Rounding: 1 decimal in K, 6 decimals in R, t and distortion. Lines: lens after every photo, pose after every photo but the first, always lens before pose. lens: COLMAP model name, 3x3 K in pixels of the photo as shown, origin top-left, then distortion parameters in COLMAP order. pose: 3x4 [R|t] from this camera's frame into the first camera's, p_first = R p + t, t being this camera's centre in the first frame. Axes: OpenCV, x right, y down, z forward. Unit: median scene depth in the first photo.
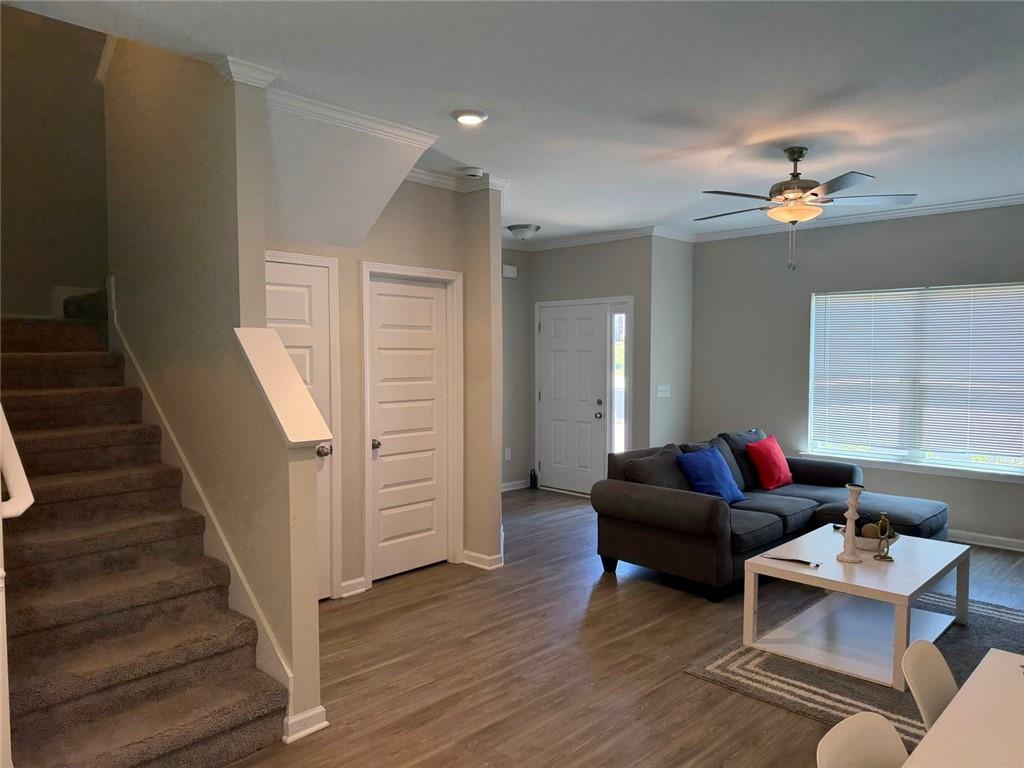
lens RADIAL K [[719.1, 0, 519.5], [0, 719.1, 384.1], [0, 0, 1]] dist [0.059090, -0.045175]
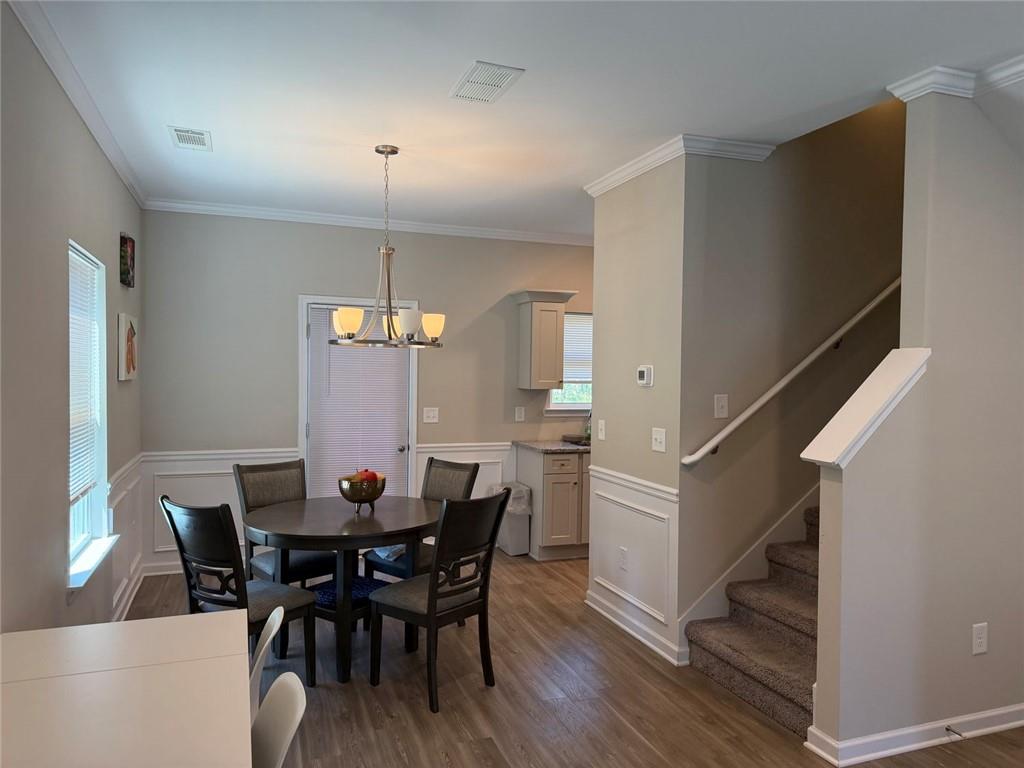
lens RADIAL K [[719.1, 0, 512.4], [0, 719.1, 374.9], [0, 0, 1]] dist [0.059090, -0.045175]
pose [[-0.421827, 0.004138, -0.906667, 0.701379], [-0.054292, 0.998080, 0.029815, -0.040737], [0.905050, 0.061801, -0.420792, 0.897472]]
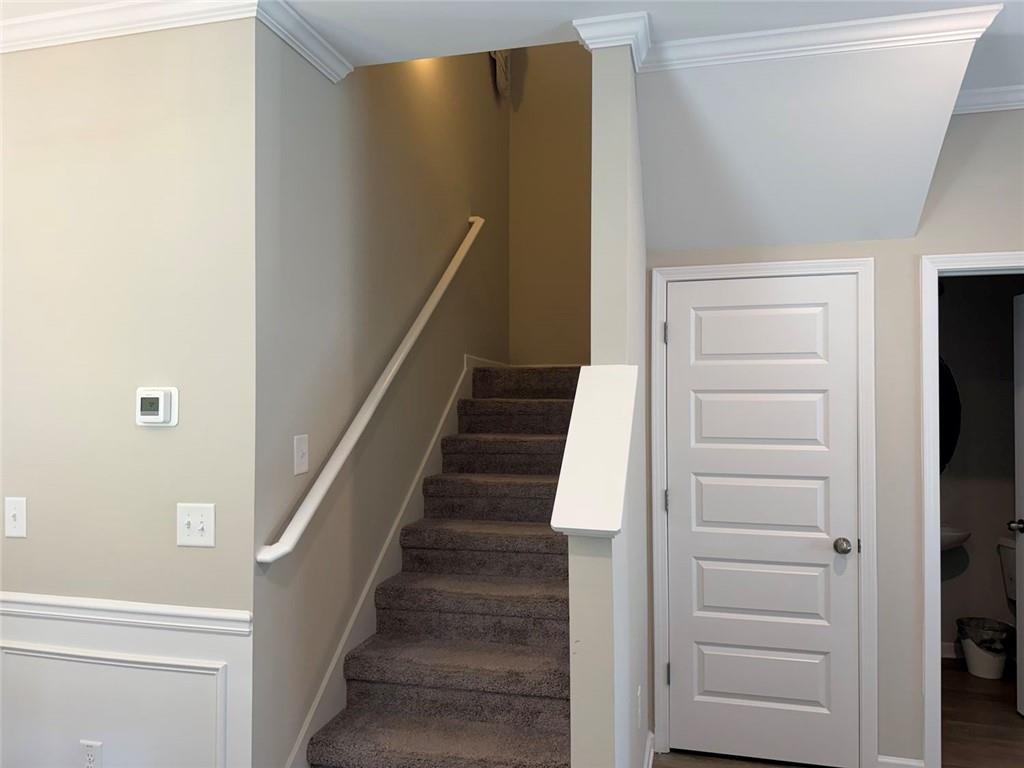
lens RADIAL K [[719.1, 0, 485.8], [0, 719.1, 384.0], [0, 0, 1]] dist [0.059090, -0.045175]
pose [[0.505044, -0.017536, -0.862915, 0.204315], [-0.041138, 0.998168, -0.044362, -0.018431], [0.862112, 0.057904, 0.503398, 0.500056]]
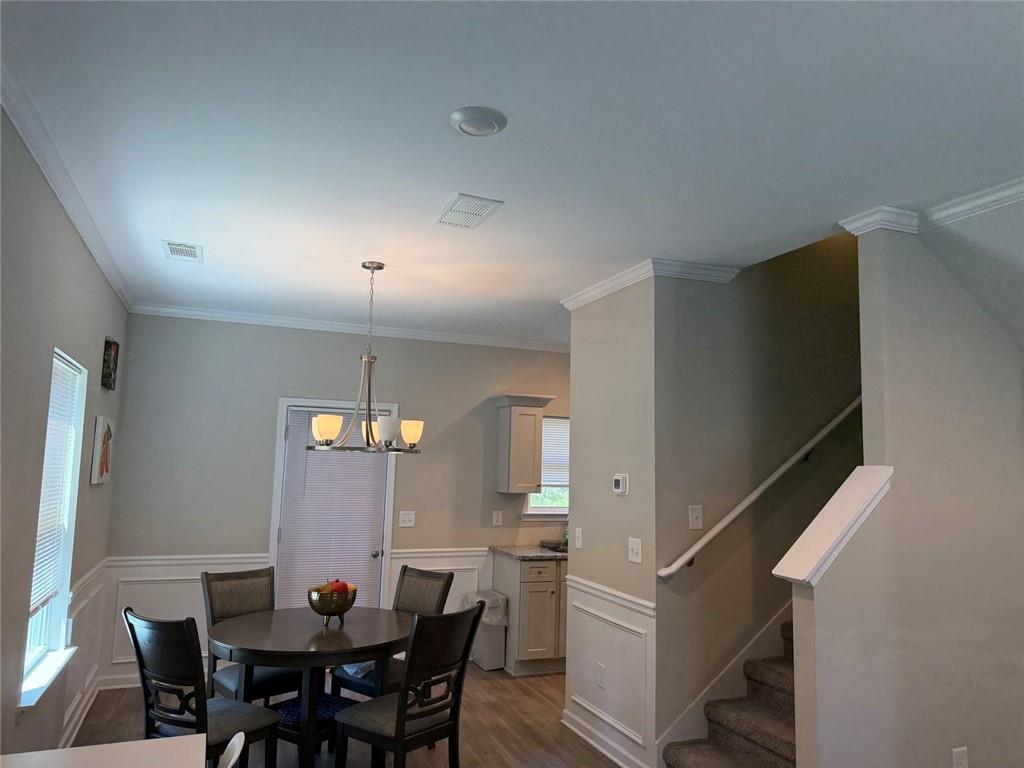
lens RADIAL K [[719.1, 0, 513.6], [0, 719.1, 378.2], [0, 0, 1]] dist [0.059090, -0.045175]
pose [[-0.395802, -0.118142, -0.910705, 0.718888], [-0.067166, 0.992759, -0.099595, -0.061651], [0.915876, 0.021749, -0.400871, 0.911143]]
